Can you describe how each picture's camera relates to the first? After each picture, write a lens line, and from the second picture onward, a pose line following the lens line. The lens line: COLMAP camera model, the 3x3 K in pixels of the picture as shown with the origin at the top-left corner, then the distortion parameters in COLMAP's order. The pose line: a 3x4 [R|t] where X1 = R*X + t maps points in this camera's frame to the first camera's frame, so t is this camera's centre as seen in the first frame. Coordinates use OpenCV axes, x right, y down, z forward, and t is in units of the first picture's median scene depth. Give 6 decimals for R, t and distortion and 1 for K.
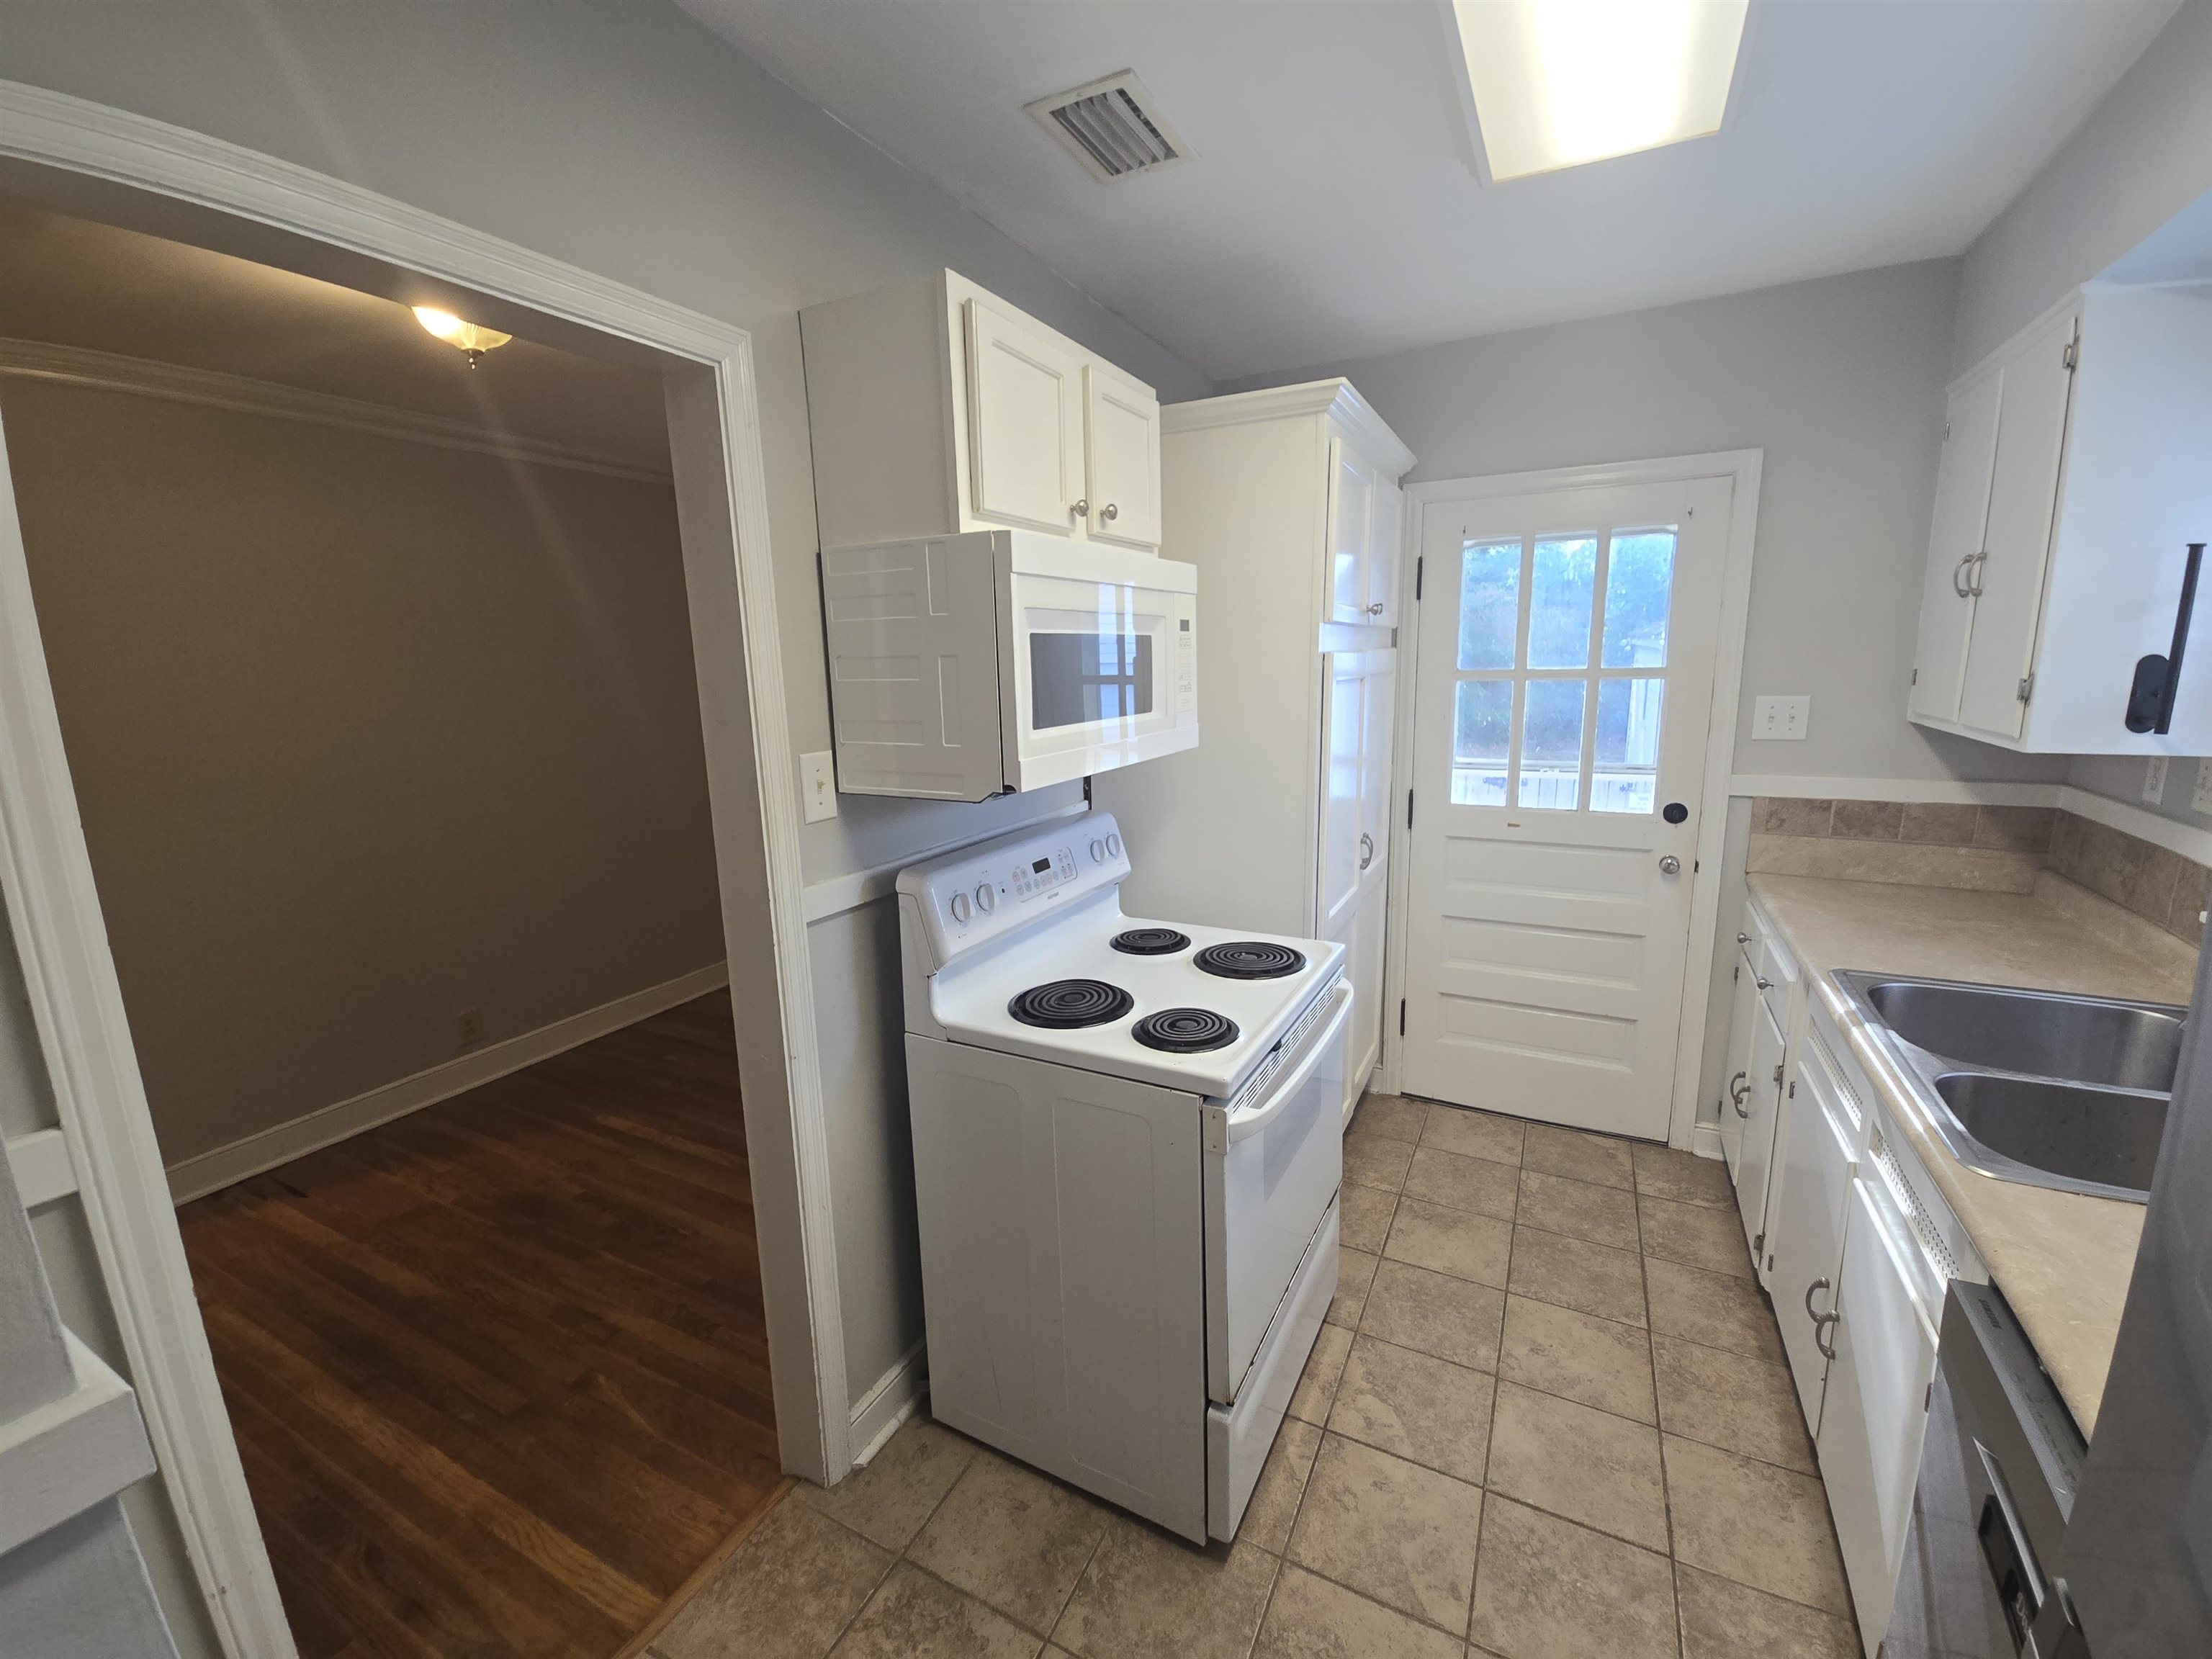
lens RADIAL K [[898.7, 0, 1108.9], [0, 898.7, 864.6], [0, 0, 1]] dist [0.011963, -0.008980]
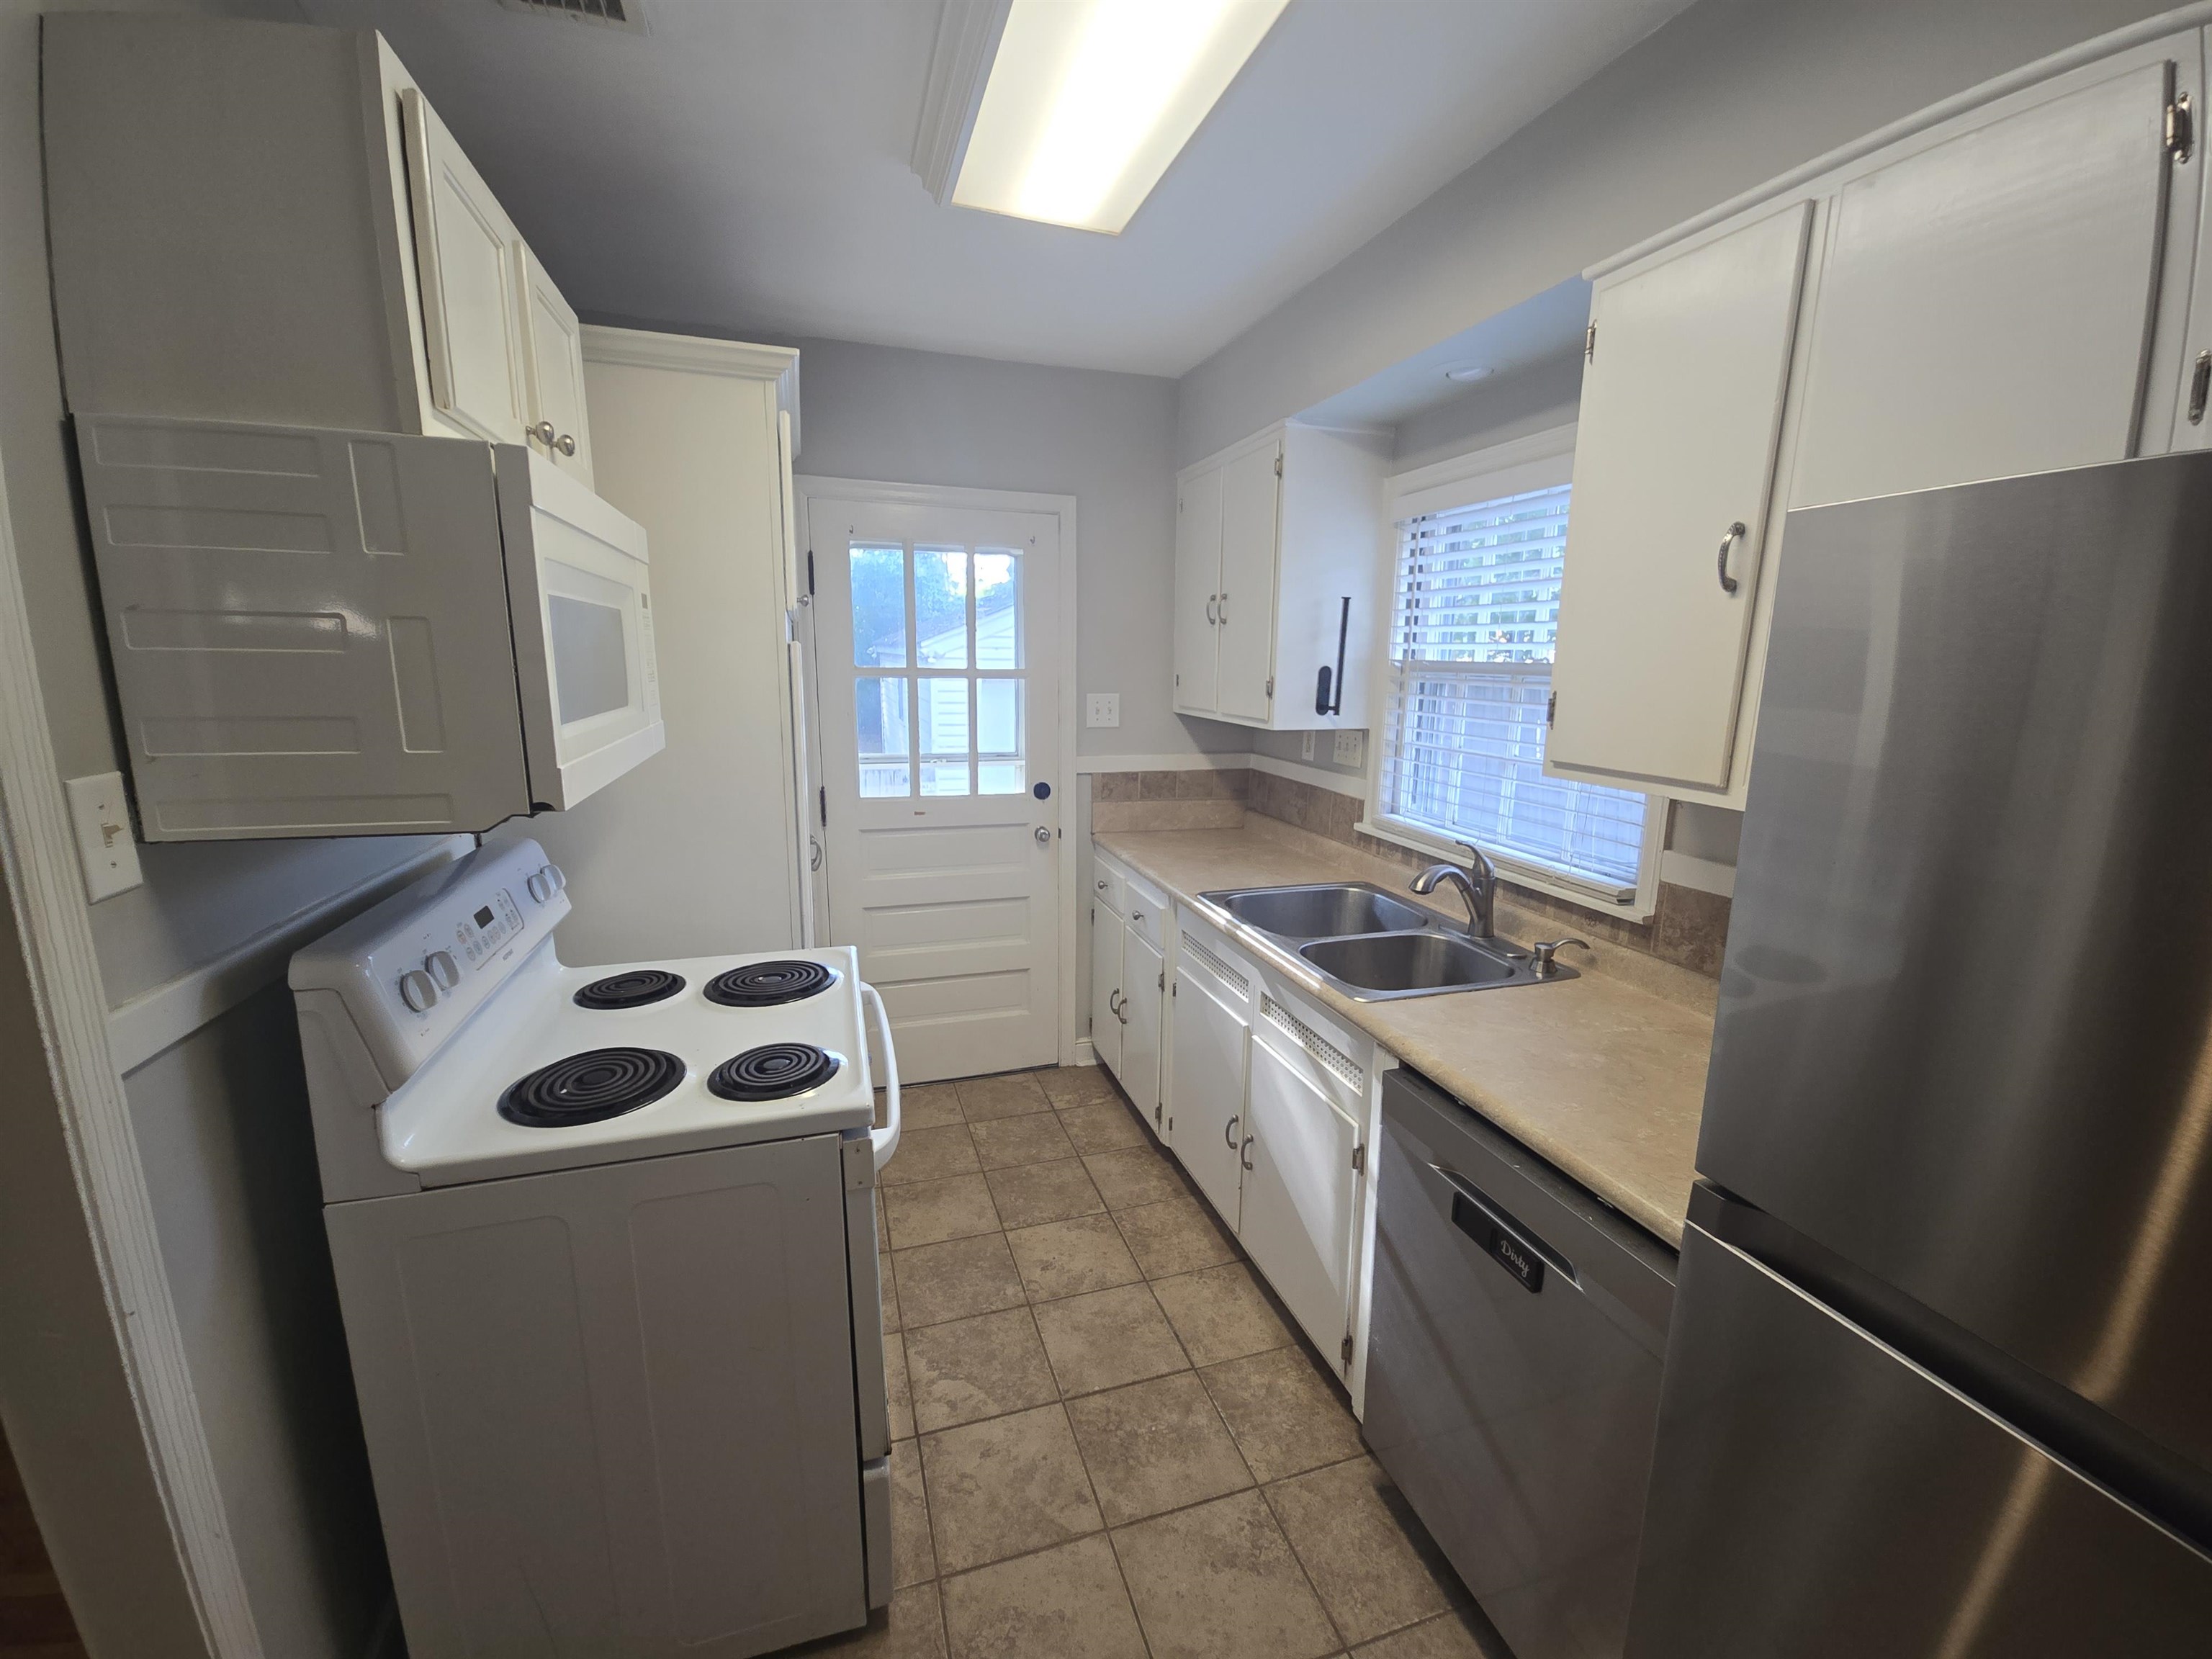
lens RADIAL K [[898.7, 0, 1108.9], [0, 898.7, 864.6], [0, 0, 1]] dist [0.011963, -0.008980]
pose [[0.701292, -0.127663, 0.701350, -0.227588], [0.129871, 0.990250, 0.050390, -0.011911], [-0.700945, 0.055747, 0.711034, 0.124234]]
